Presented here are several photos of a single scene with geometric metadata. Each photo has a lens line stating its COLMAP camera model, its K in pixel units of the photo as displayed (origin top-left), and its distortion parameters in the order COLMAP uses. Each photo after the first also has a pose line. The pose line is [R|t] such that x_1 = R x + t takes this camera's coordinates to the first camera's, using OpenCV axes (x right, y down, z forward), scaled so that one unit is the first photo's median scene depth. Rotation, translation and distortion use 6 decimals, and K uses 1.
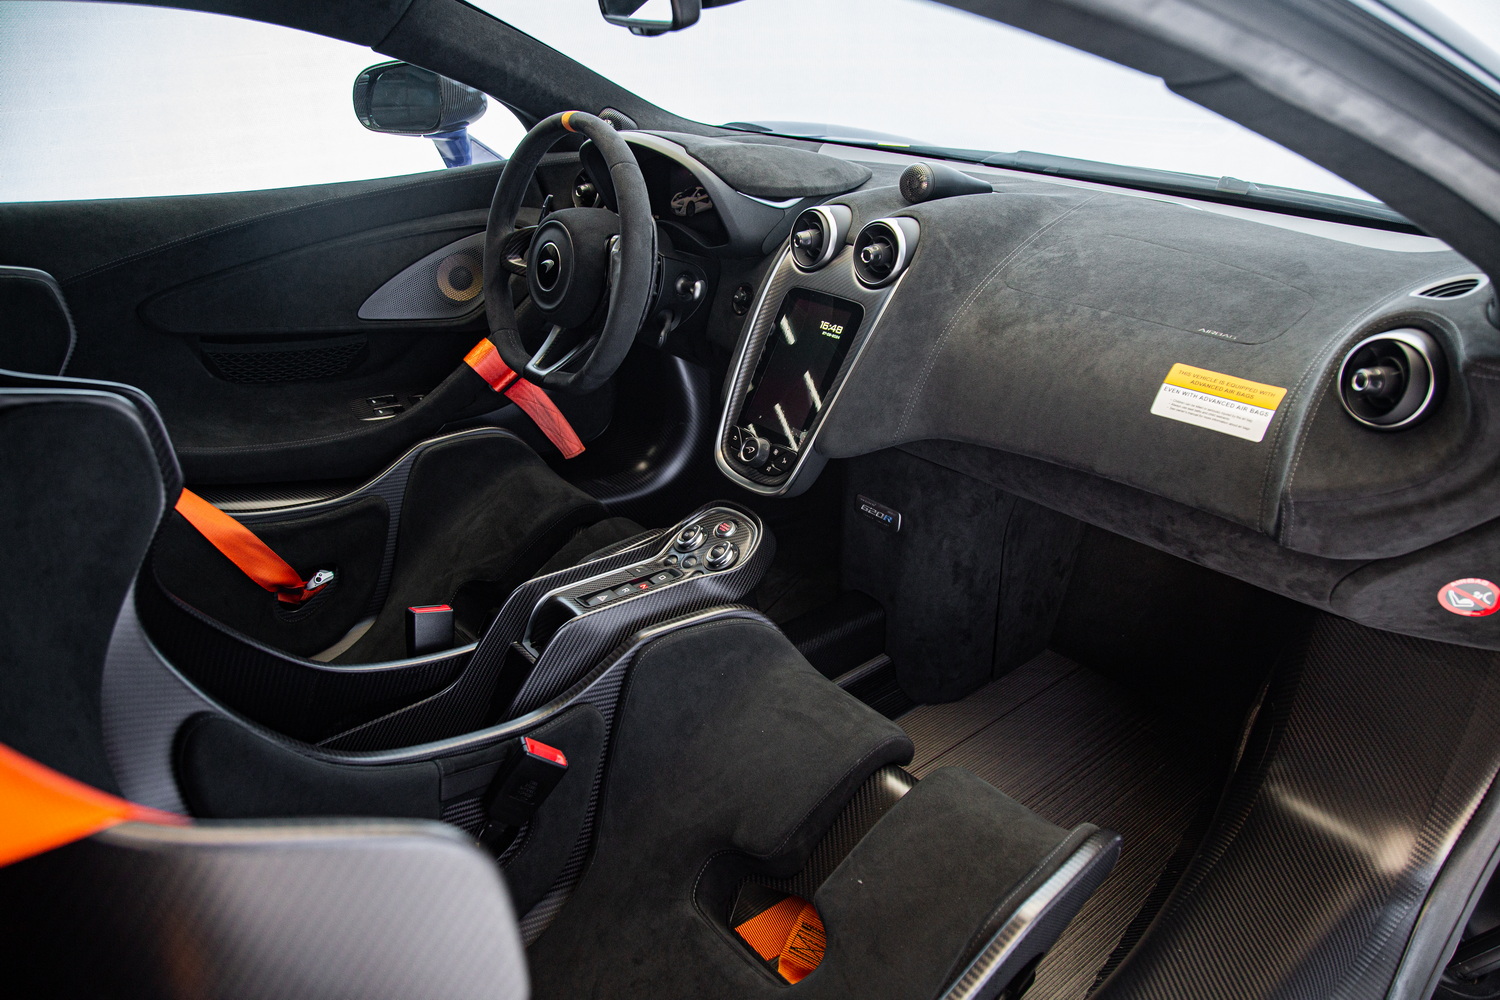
lens RADIAL K [[1071.1, 0, 750.0], [0, 1071.1, 500.0], [0, 0, 1]] dist [-0.092516, 0.001757]
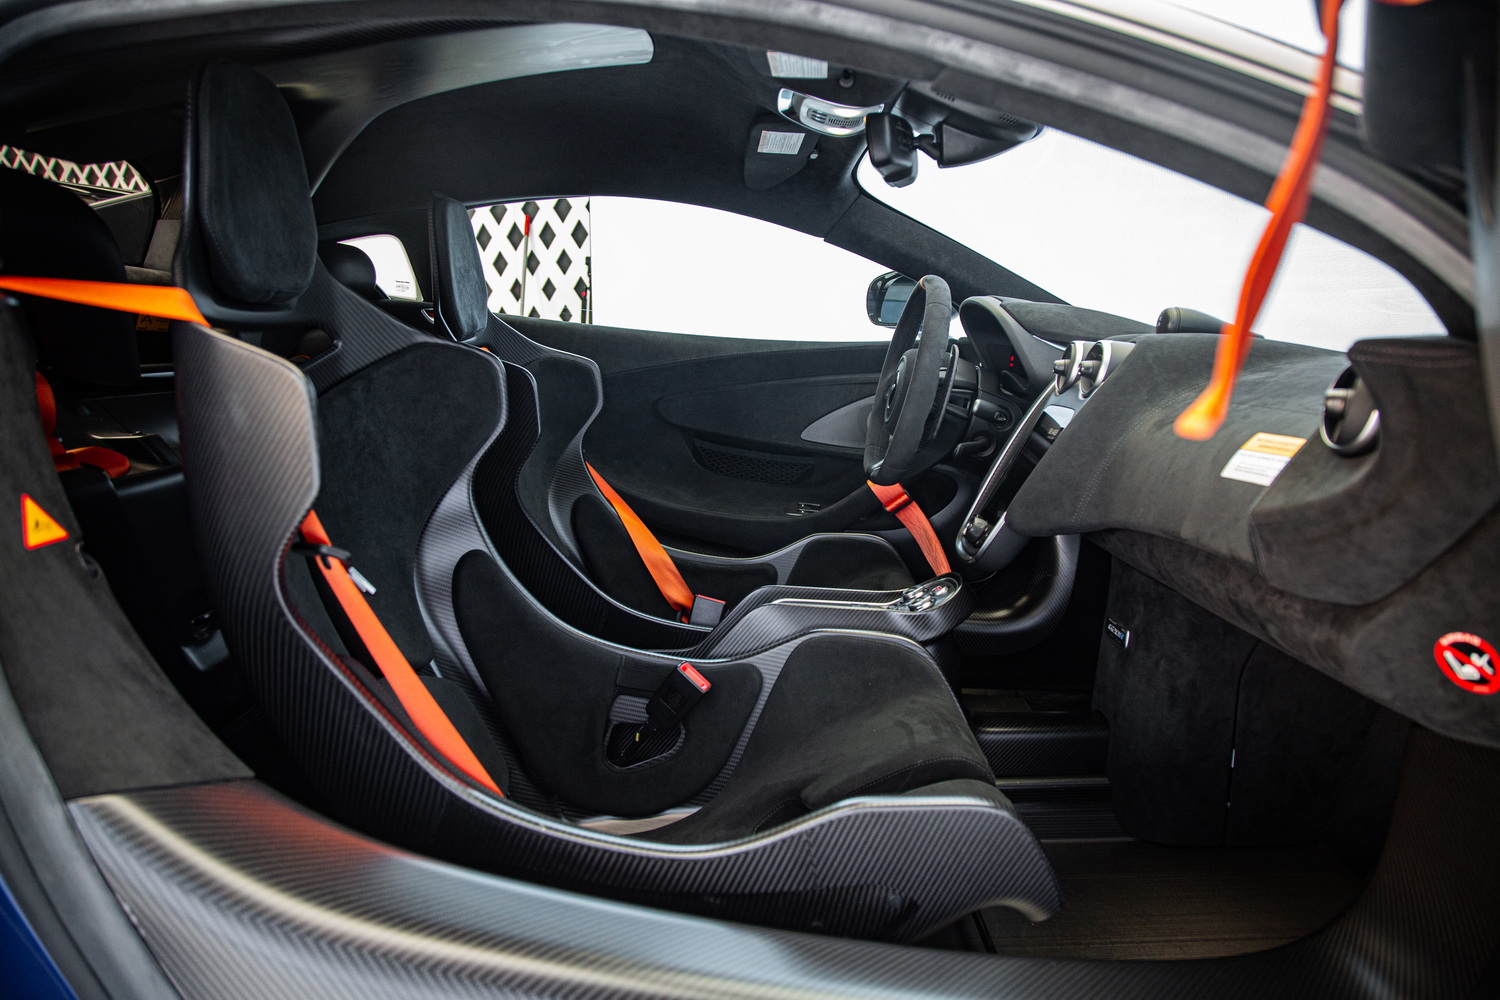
lens RADIAL K [[1008.2, 0, 750.0], [0, 1008.2, 500.0], [0, 0, 1]] dist [-0.083891, 0.003938]
pose [[0.777690, 0.115953, -0.617862, 0.495313], [-0.281623, 0.942963, -0.177509, 0.191243], [0.562039, 0.312051, 0.765987, 0.010740]]
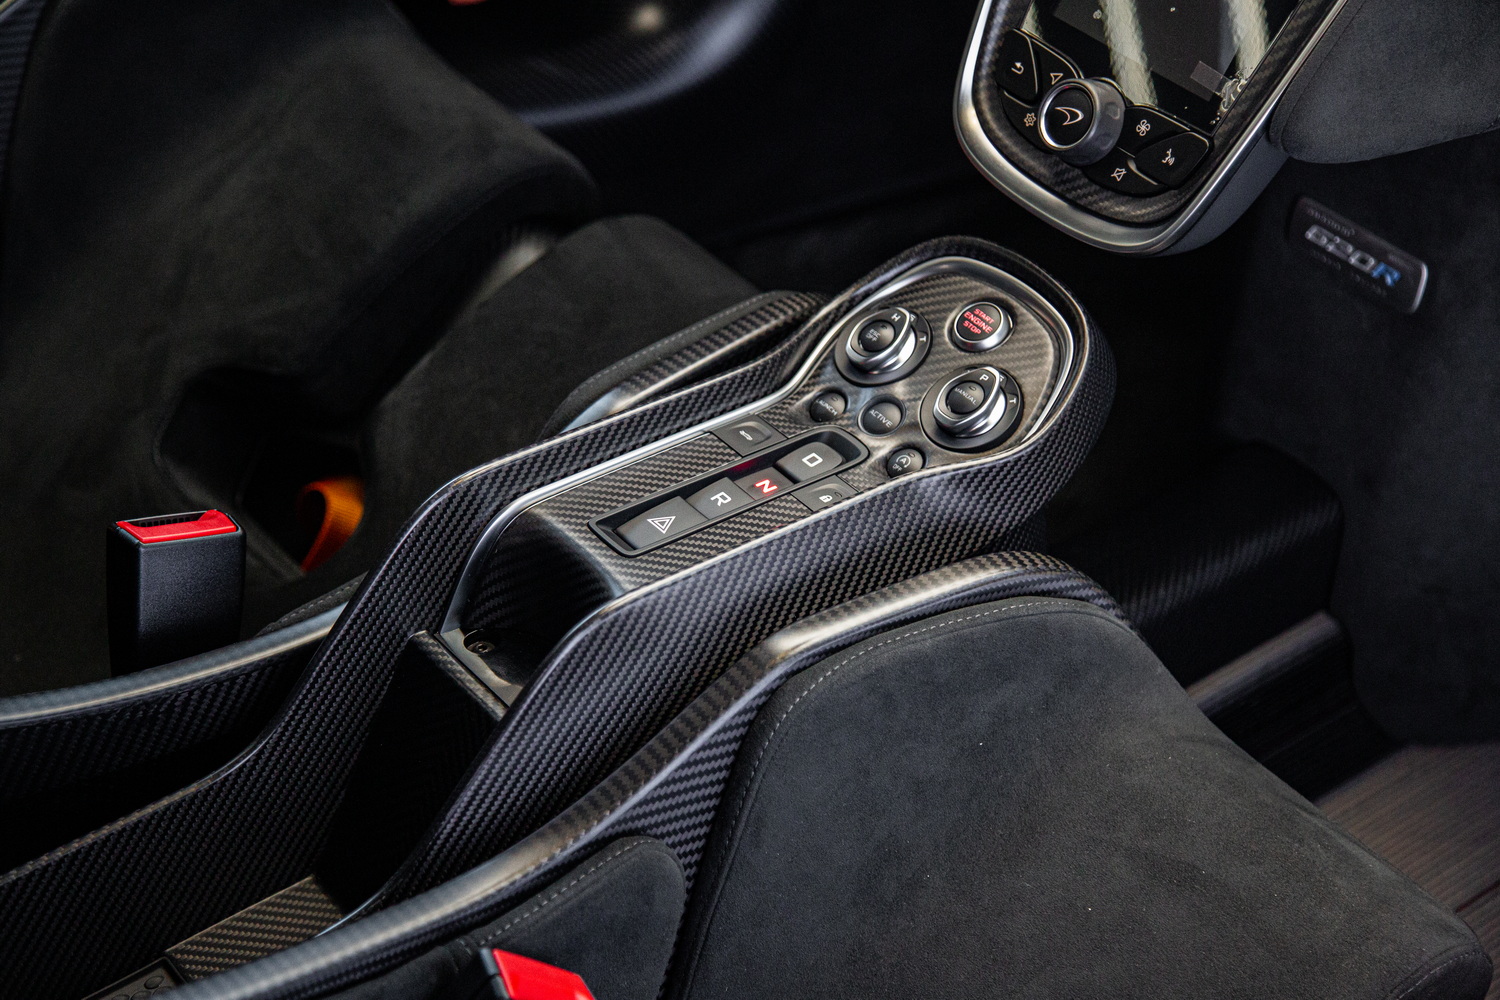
lens RADIAL K [[2664.2, 0, 750.0], [0, 2664.2, 500.0], [0, 0, 1]] dist [0.236875, 0.091160]
pose [[0.998740, 0.044426, 0.023346, -0.122496], [-0.048462, 0.974611, 0.218599, -0.113207], [-0.013041, -0.219455, 0.975535, 0.093757]]
